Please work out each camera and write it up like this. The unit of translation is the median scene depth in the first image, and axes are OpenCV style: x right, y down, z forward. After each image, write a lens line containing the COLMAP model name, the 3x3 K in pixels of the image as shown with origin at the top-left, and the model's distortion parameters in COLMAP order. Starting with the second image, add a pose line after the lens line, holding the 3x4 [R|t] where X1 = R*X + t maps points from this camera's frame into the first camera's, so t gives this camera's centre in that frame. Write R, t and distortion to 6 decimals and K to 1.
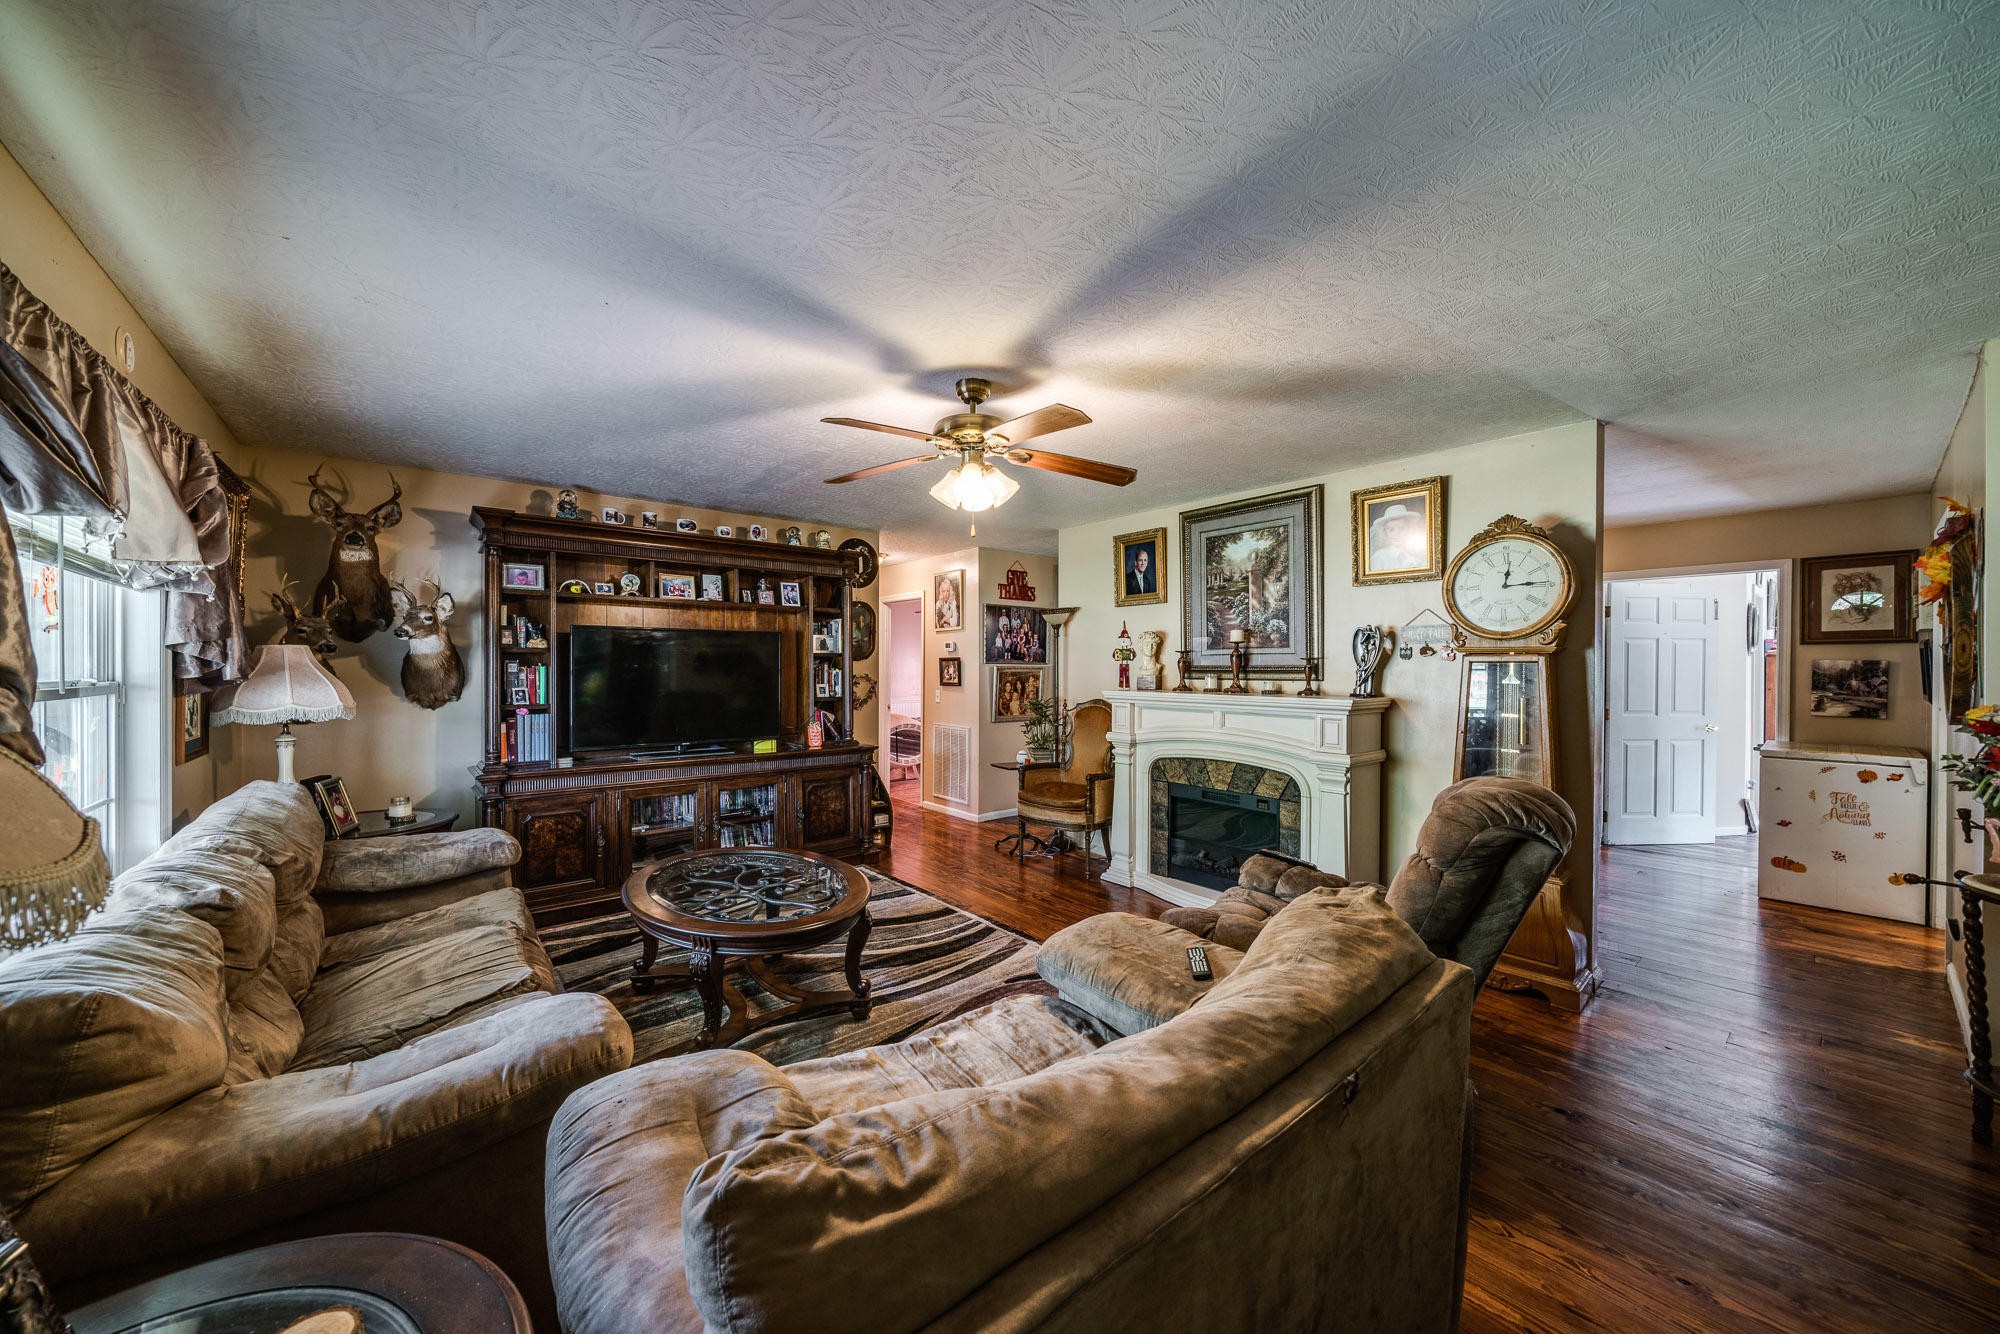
lens RADIAL K [[680.7, 0, 1001.7], [0, 680.7, 673.3], [0, 0, 1]] dist [-0.010439, 0.000039]
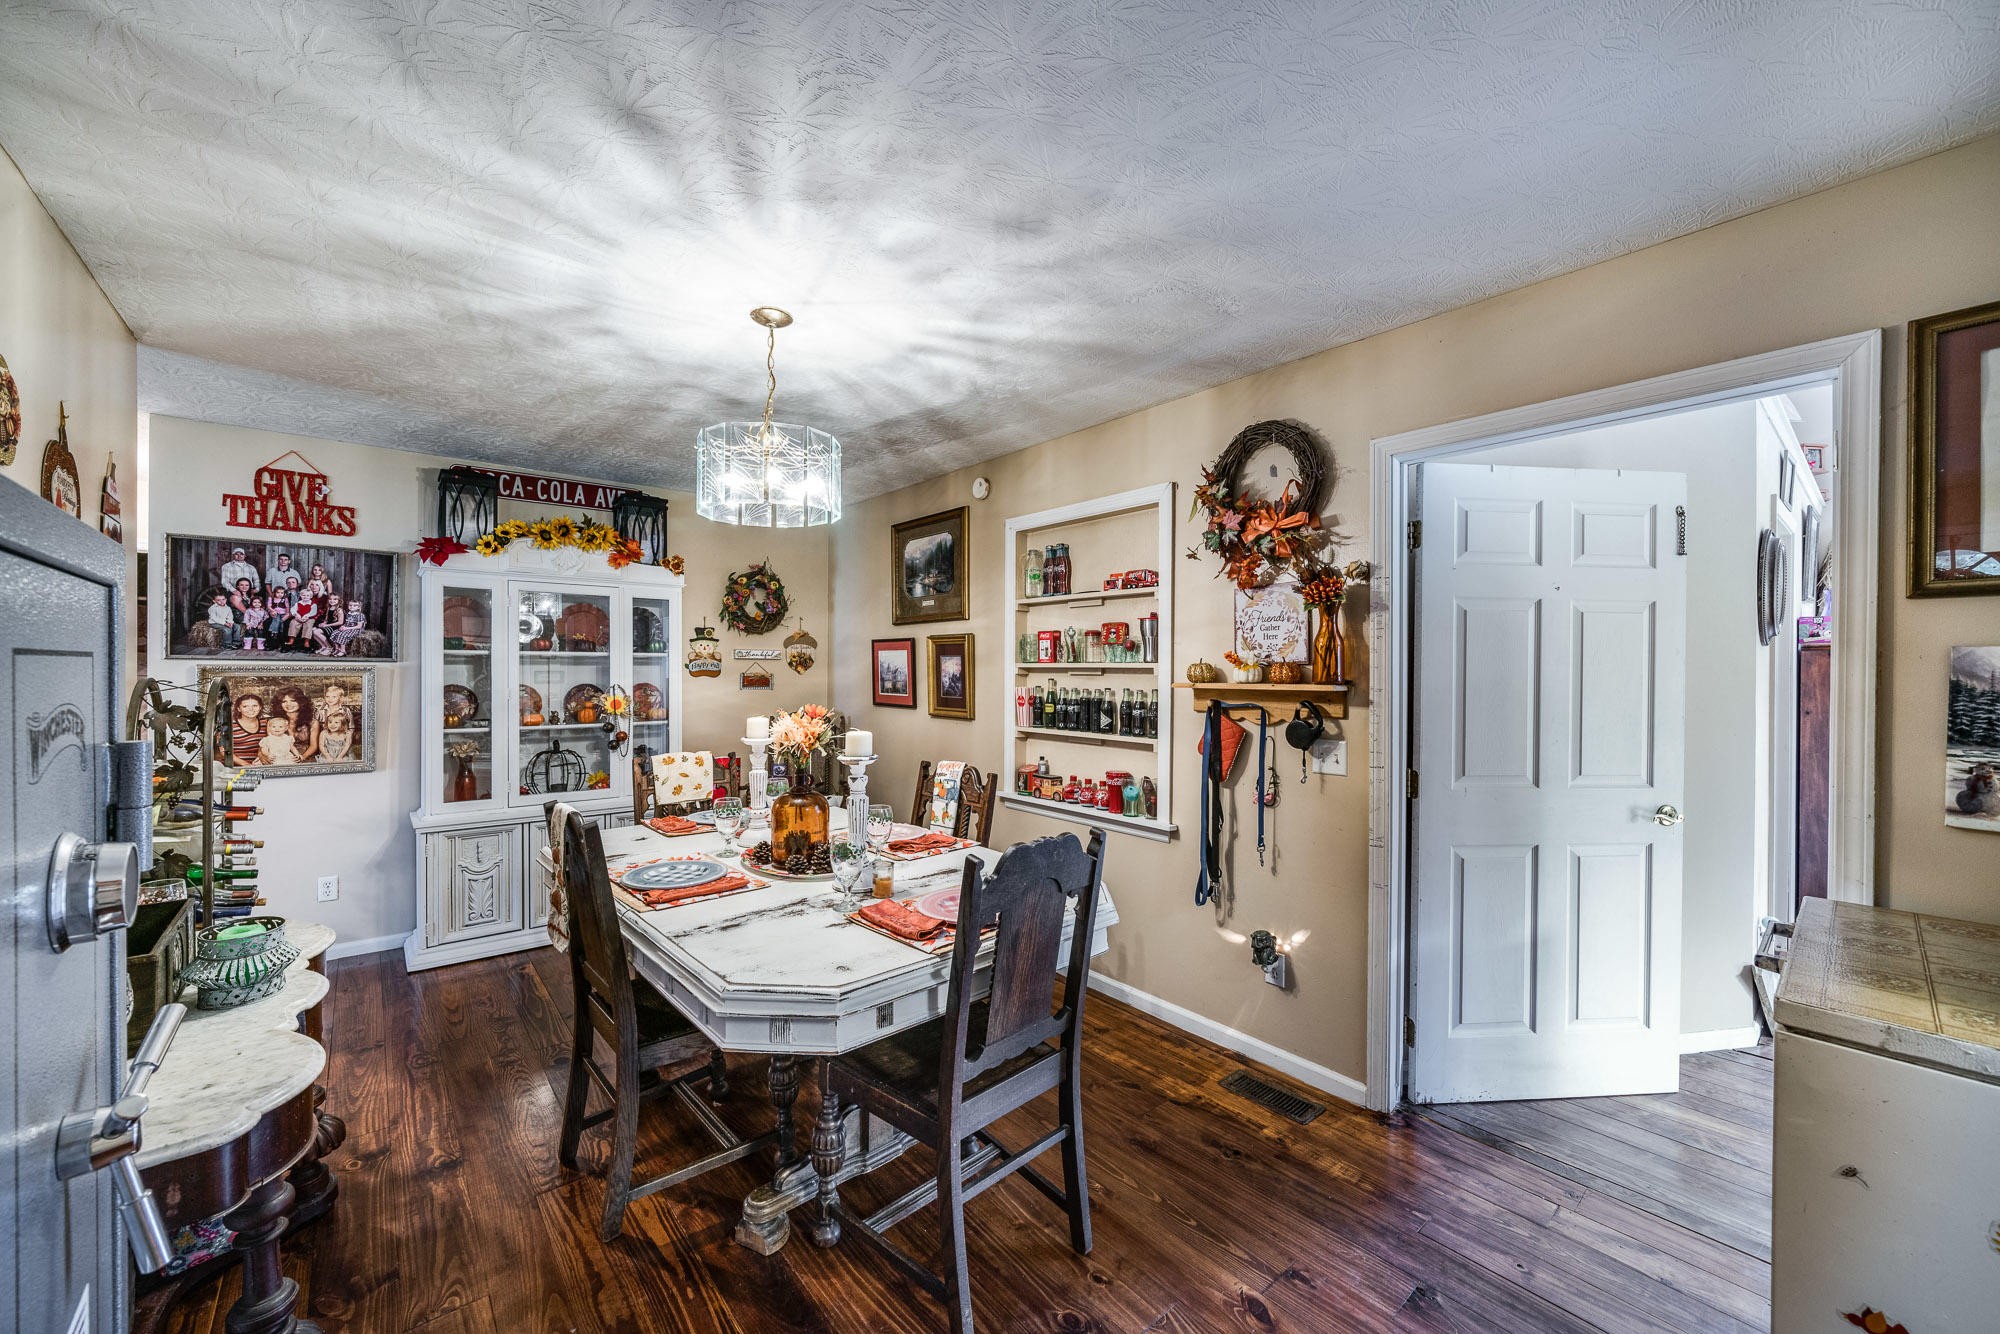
lens RADIAL K [[754.6, 0, 976.6], [0, 754.6, 669.6], [0, 0, 1]] dist [-0.000583, 0.000157]
pose [[0.999753, 0.001535, 0.022150, 0.515007], [-0.001415, 0.999984, -0.005423, -0.004991], [-0.022158, 0.005390, 0.999740, 0.453060]]
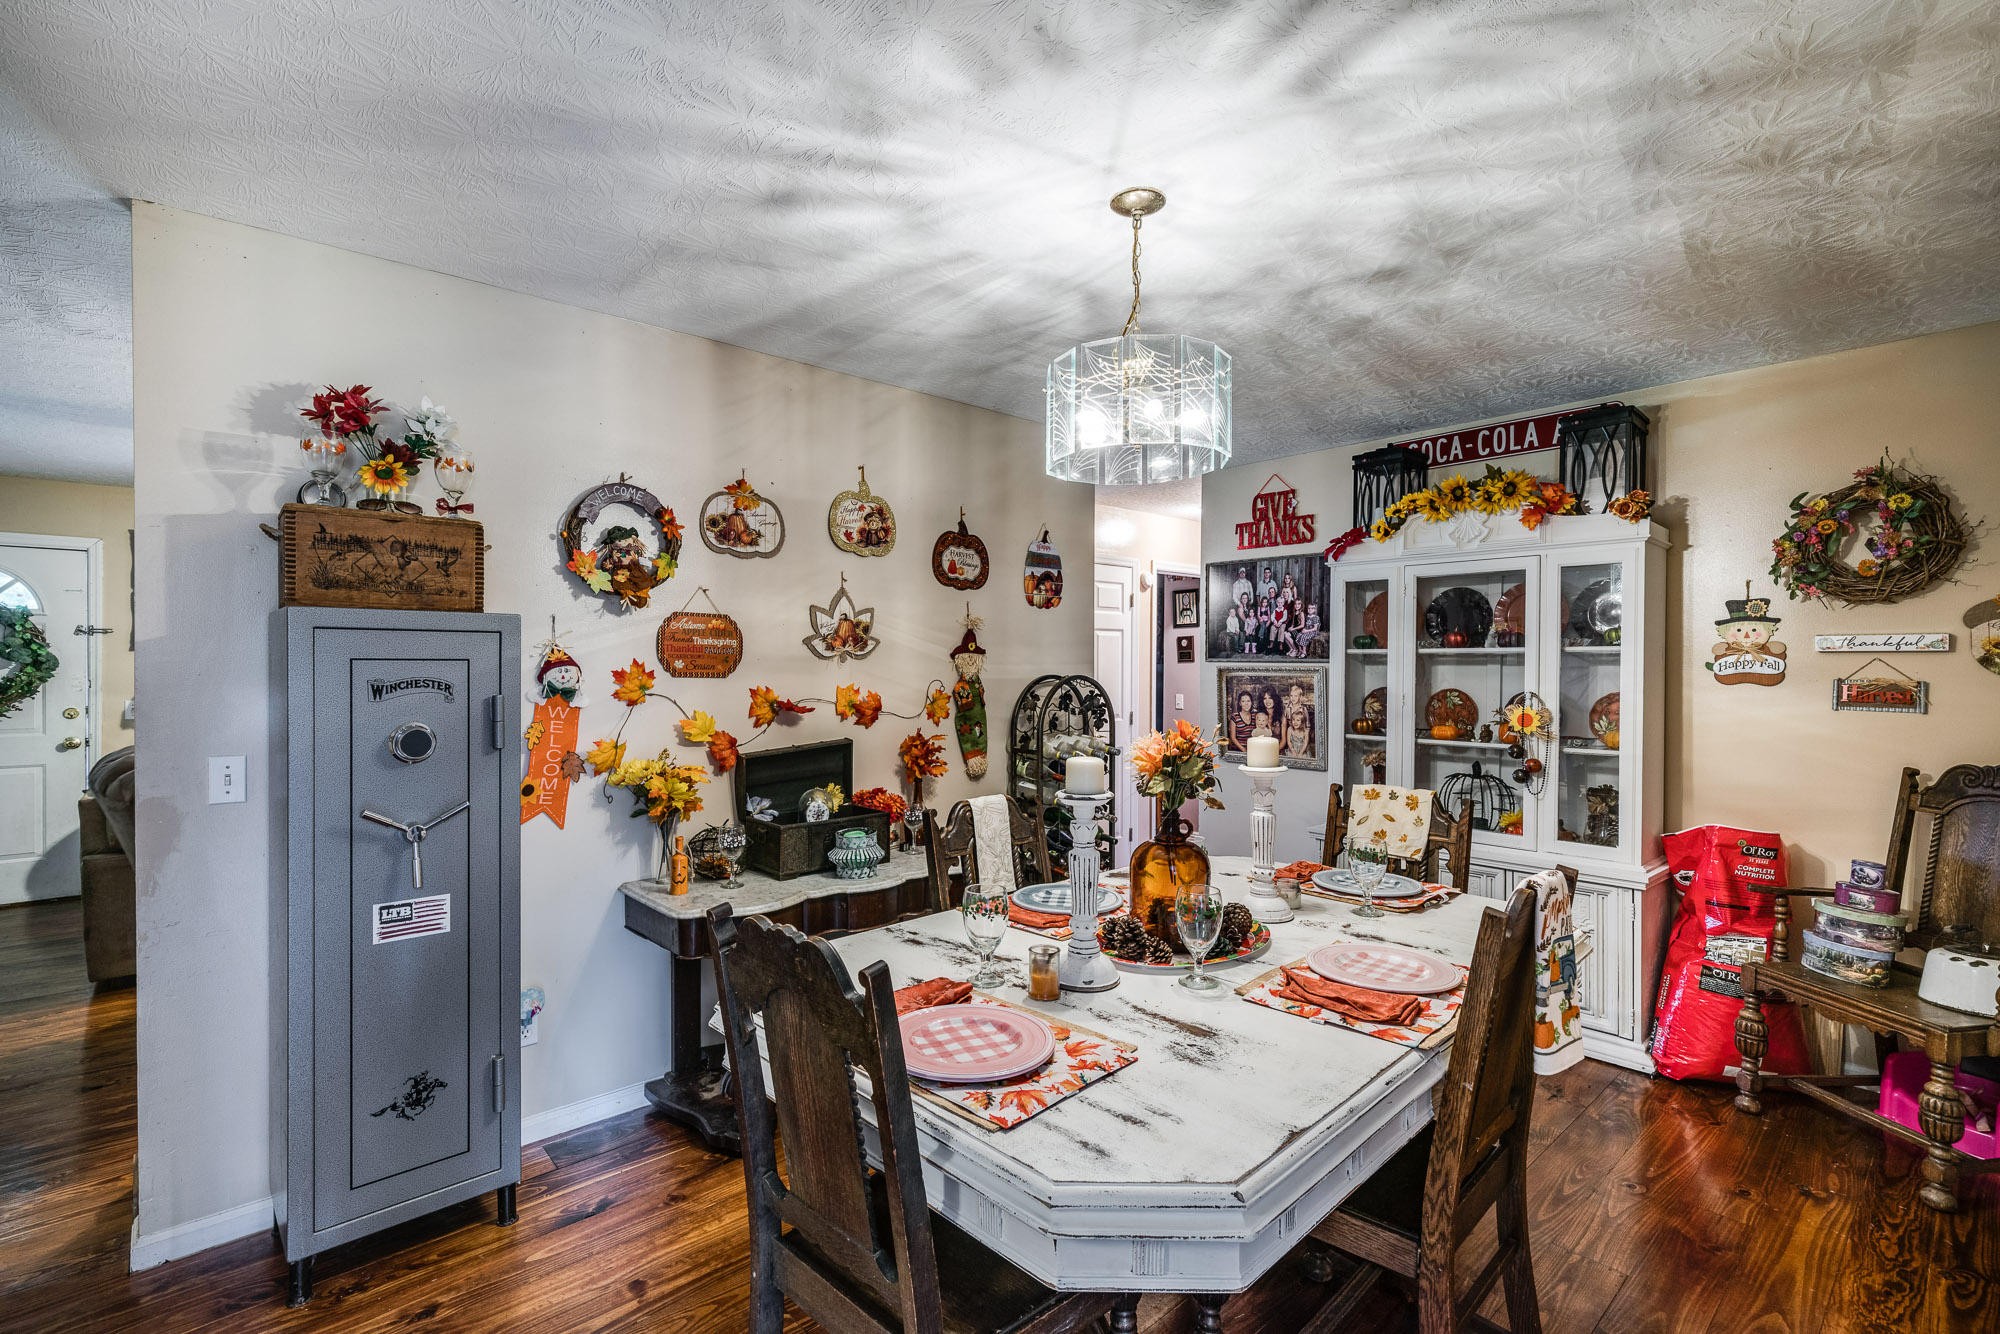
lens RADIAL K [[902.3, 0, 1004.3], [0, 902.3, 673.4], [0, 0, 1]] dist [0.000435, 0.000009]
pose [[0.070075, 0.006433, -0.997521, 0.748392], [-0.009468, 0.999938, 0.005783, -0.006852], [0.997497, 0.009039, 0.070132, 0.747090]]
